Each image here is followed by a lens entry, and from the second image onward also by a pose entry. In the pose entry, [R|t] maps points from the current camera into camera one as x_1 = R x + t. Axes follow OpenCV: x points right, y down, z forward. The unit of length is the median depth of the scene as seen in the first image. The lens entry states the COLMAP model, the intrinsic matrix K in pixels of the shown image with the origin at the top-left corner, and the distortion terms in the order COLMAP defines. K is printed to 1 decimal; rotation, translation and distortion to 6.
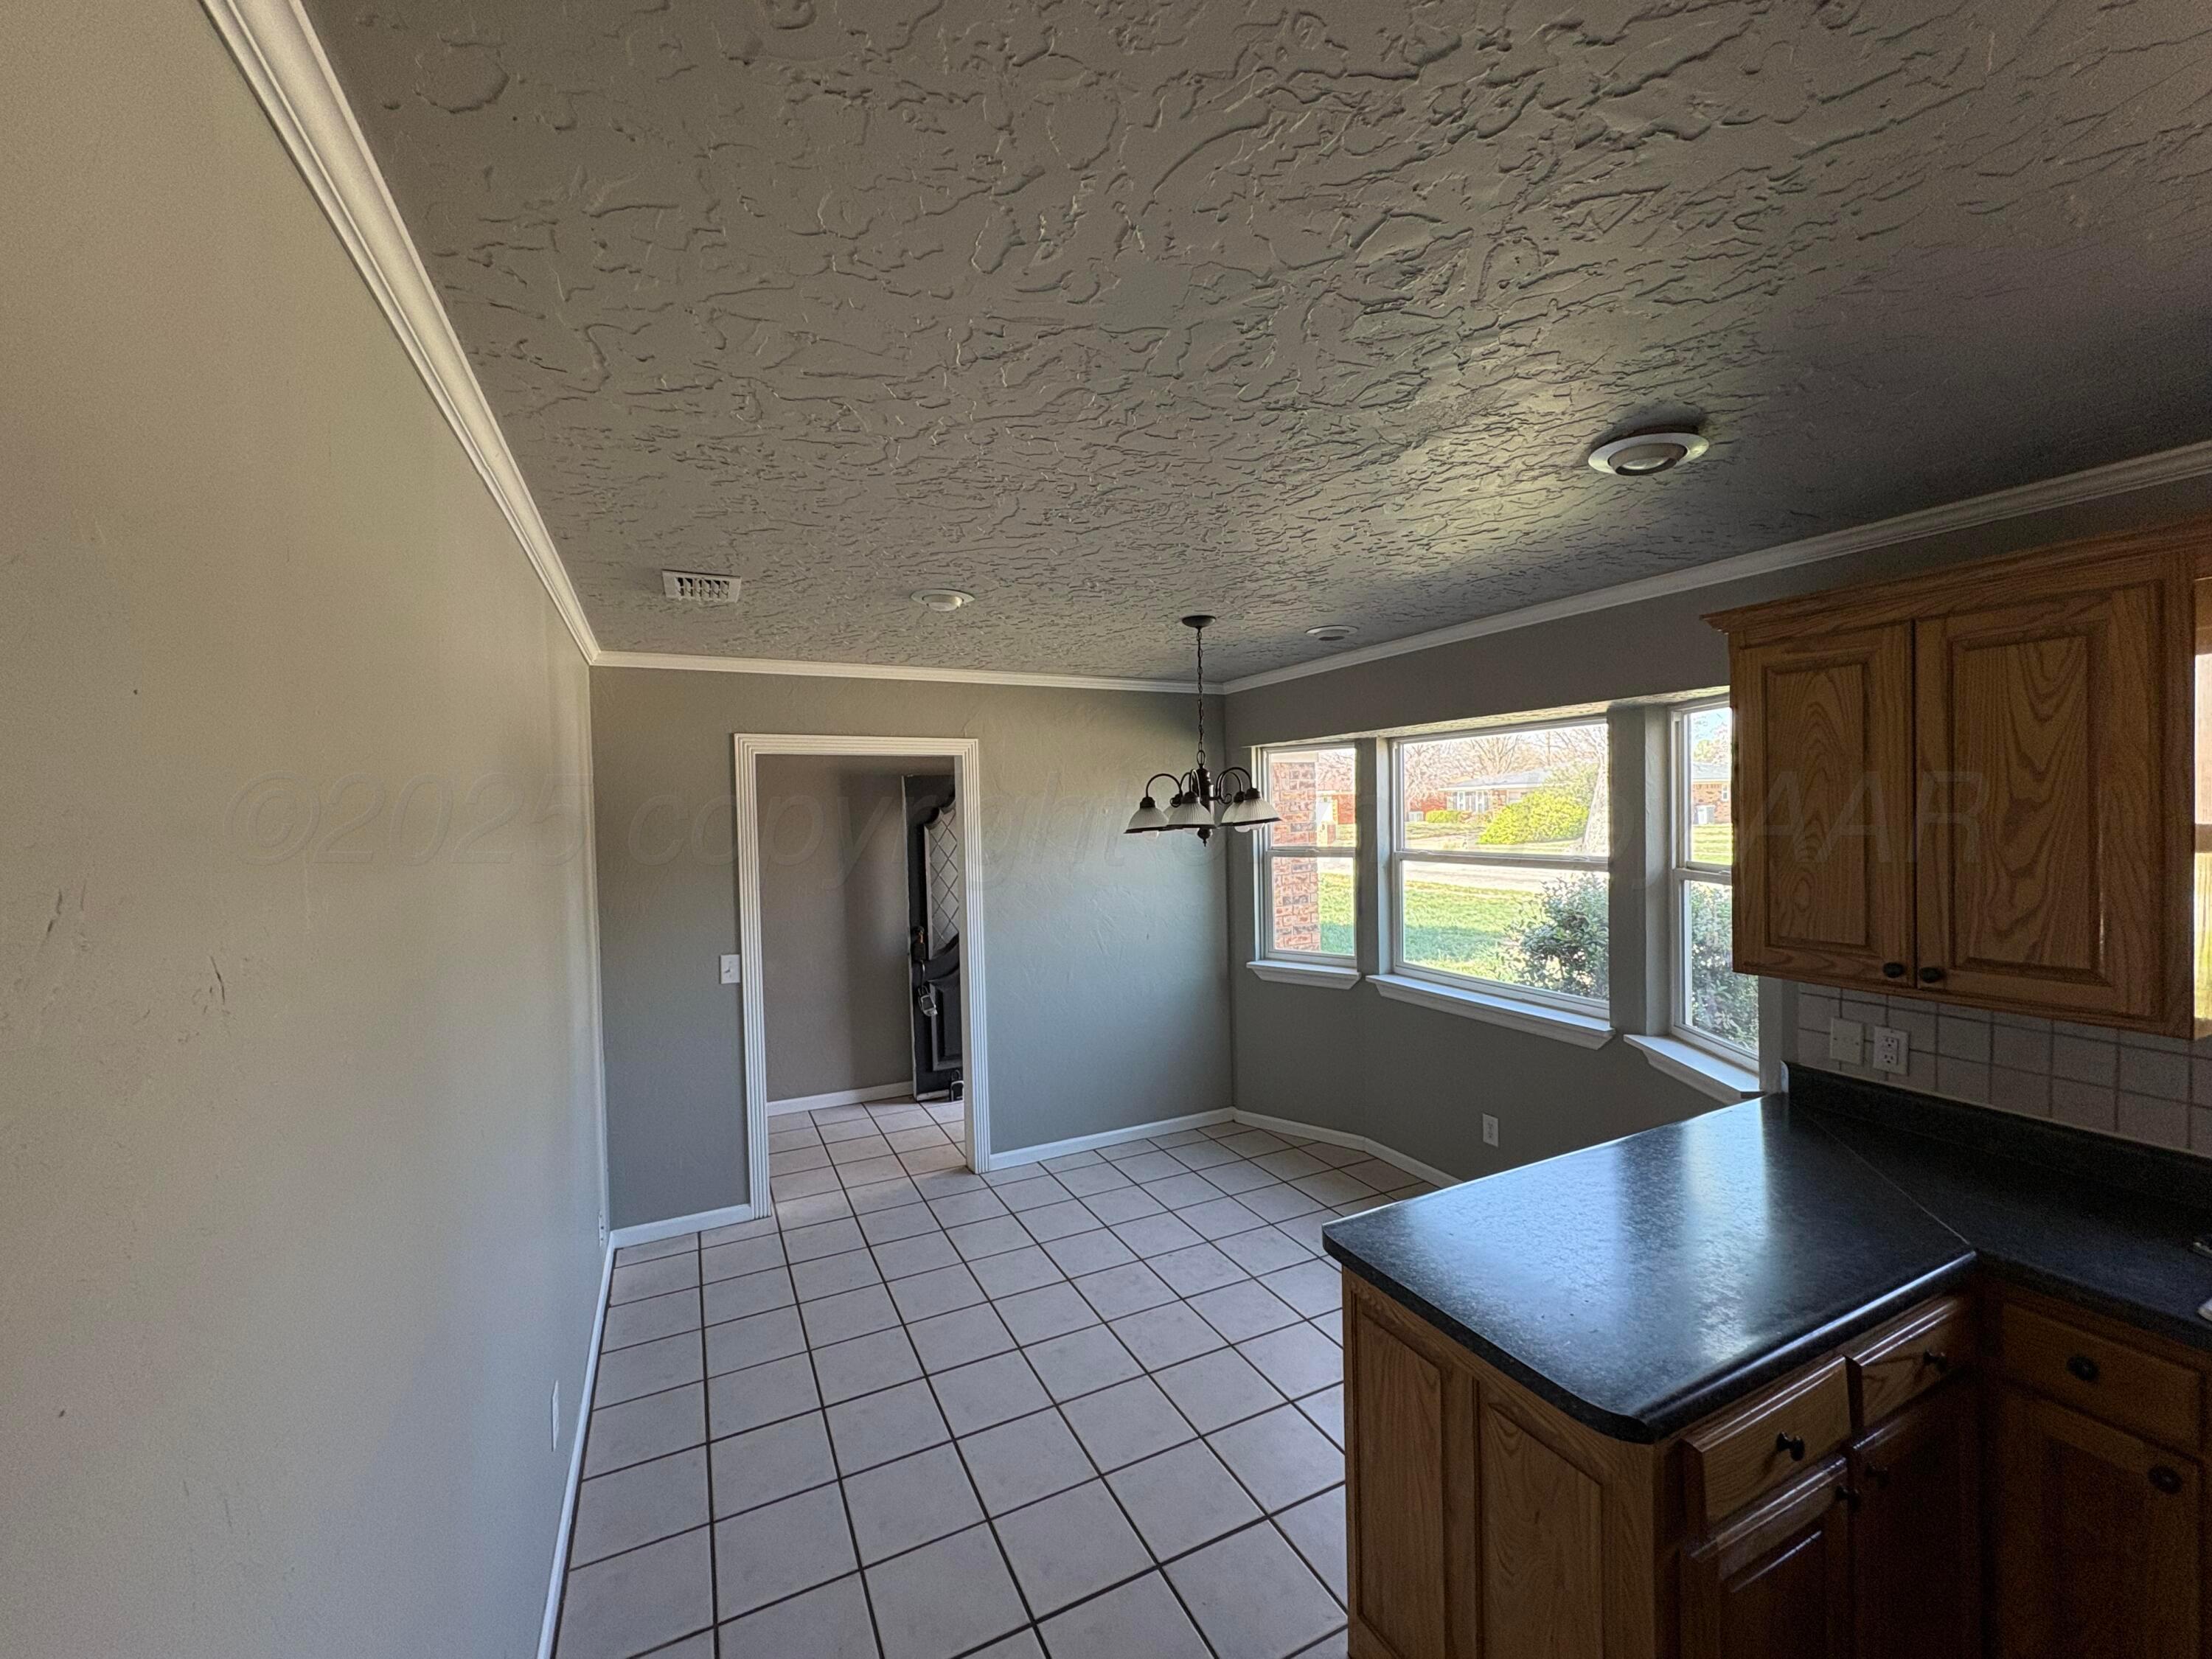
lens RADIAL K [[876.4, 0, 1101.1], [0, 876.4, 828.6], [0, 0, 1]] dist [0.001566, -0.000017]
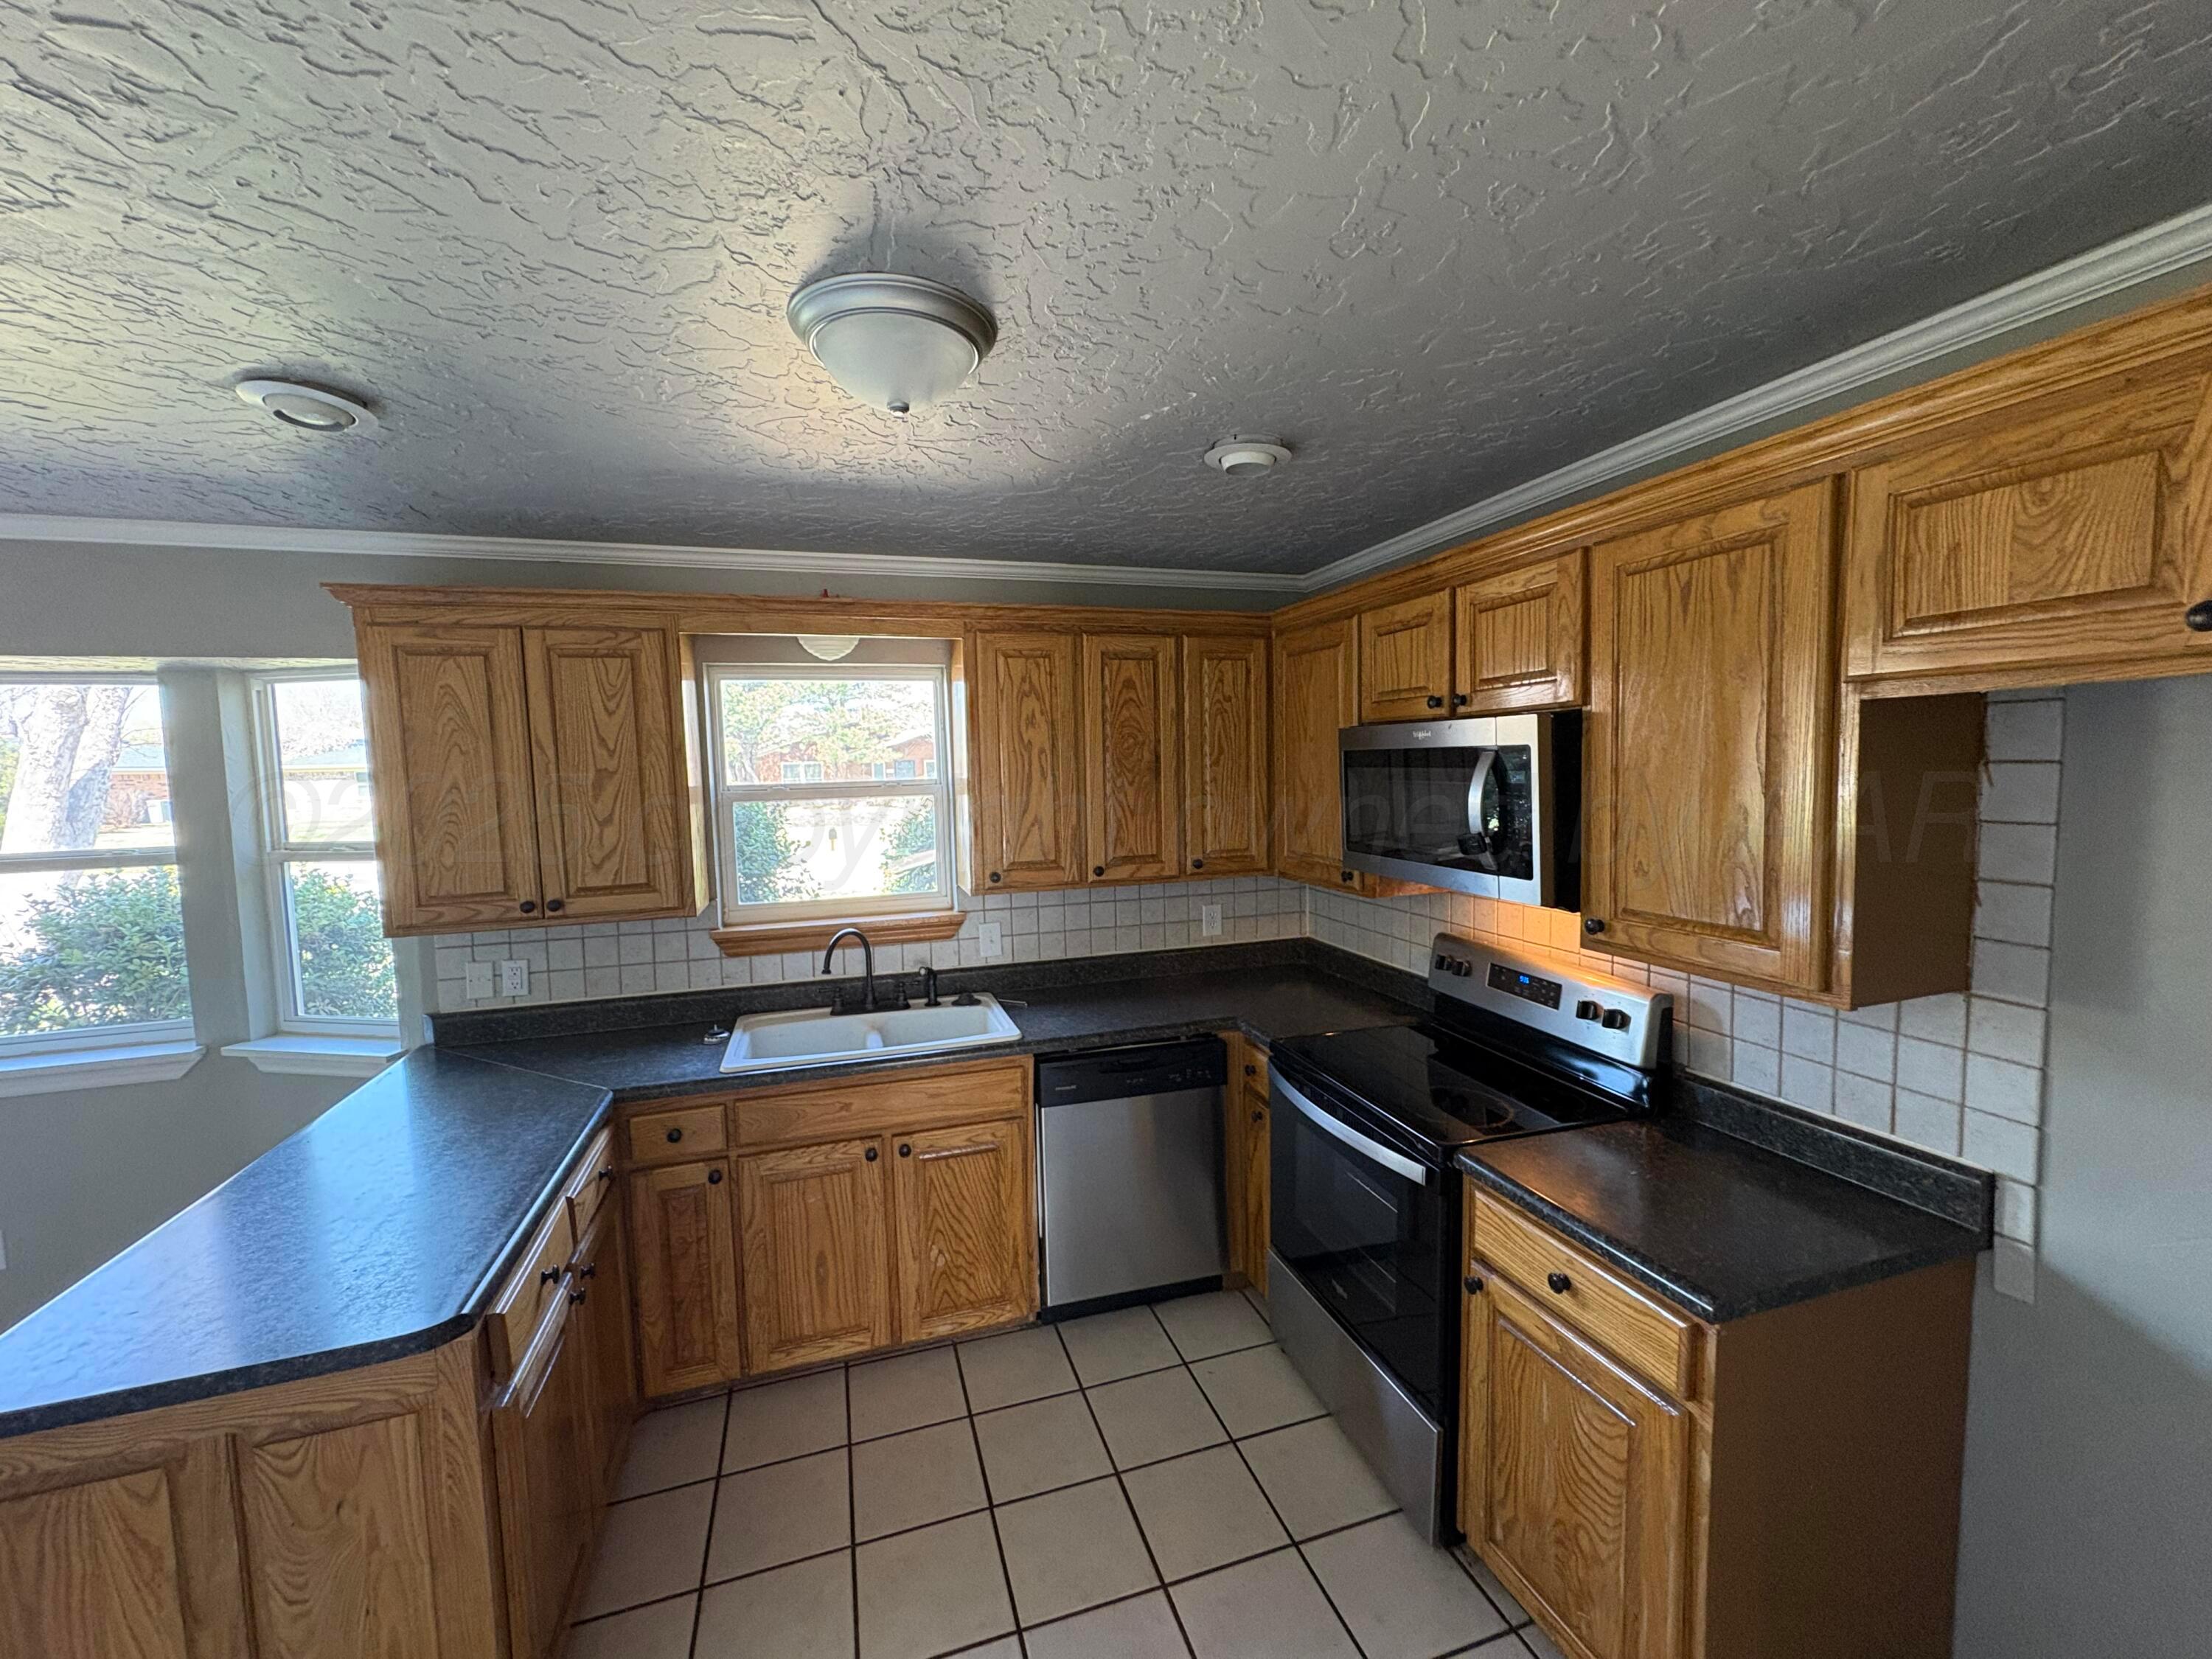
lens RADIAL K [[876.4, 0, 1101.1], [0, 876.4, 828.6], [0, 0, 1]] dist [0.001566, -0.000017]
pose [[0.146499, -0.055953, 0.987627, -0.215927], [0.045492, 0.997724, 0.049777, 0.026828], [-0.988164, 0.037637, 0.148711, 0.006632]]
